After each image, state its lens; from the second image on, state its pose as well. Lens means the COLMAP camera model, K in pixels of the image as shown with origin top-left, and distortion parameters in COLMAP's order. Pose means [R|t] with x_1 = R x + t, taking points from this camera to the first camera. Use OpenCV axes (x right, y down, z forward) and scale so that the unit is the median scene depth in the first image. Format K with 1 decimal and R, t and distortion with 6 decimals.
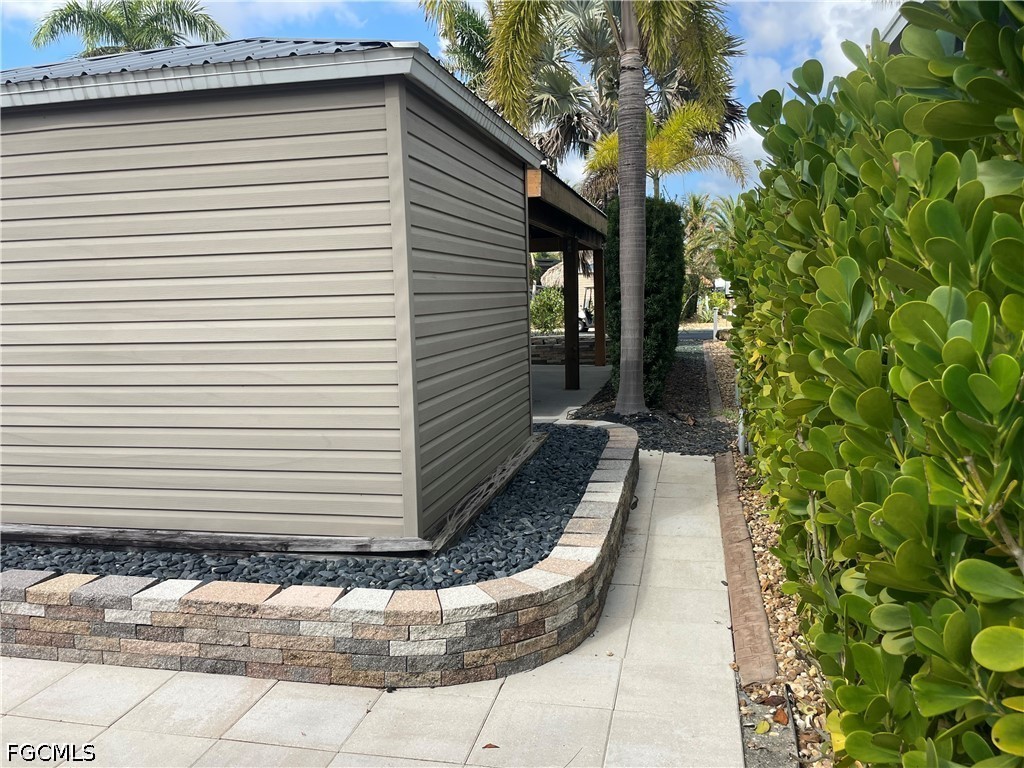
lens RADIAL K [[844.5, 0, 491.0], [0, 844.5, 392.9], [0, 0, 1]] dist [0.035757, -0.012479]
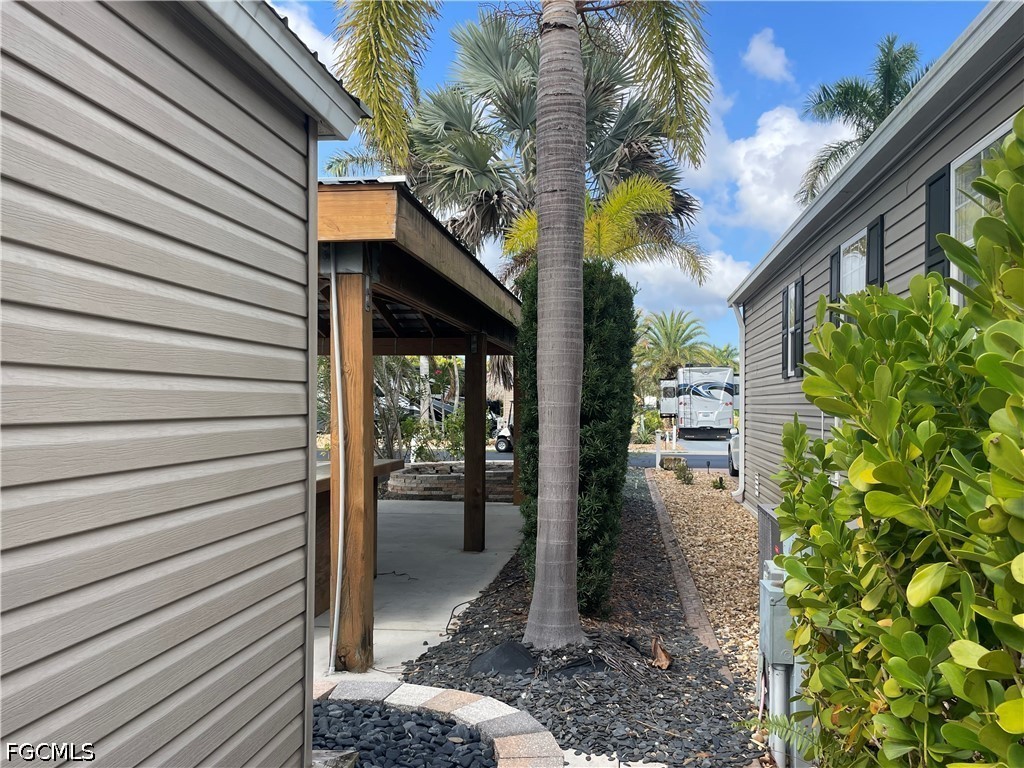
lens RADIAL K [[844.5, 0, 512.2], [0, 844.5, 386.4], [0, 0, 1]] dist [0.035757, -0.012479]
pose [[0.994183, 0.033615, 0.102328, 0.050987], [-0.019097, 0.990012, -0.139683, -0.039411], [-0.106001, 0.136916, 0.984895, 0.292319]]
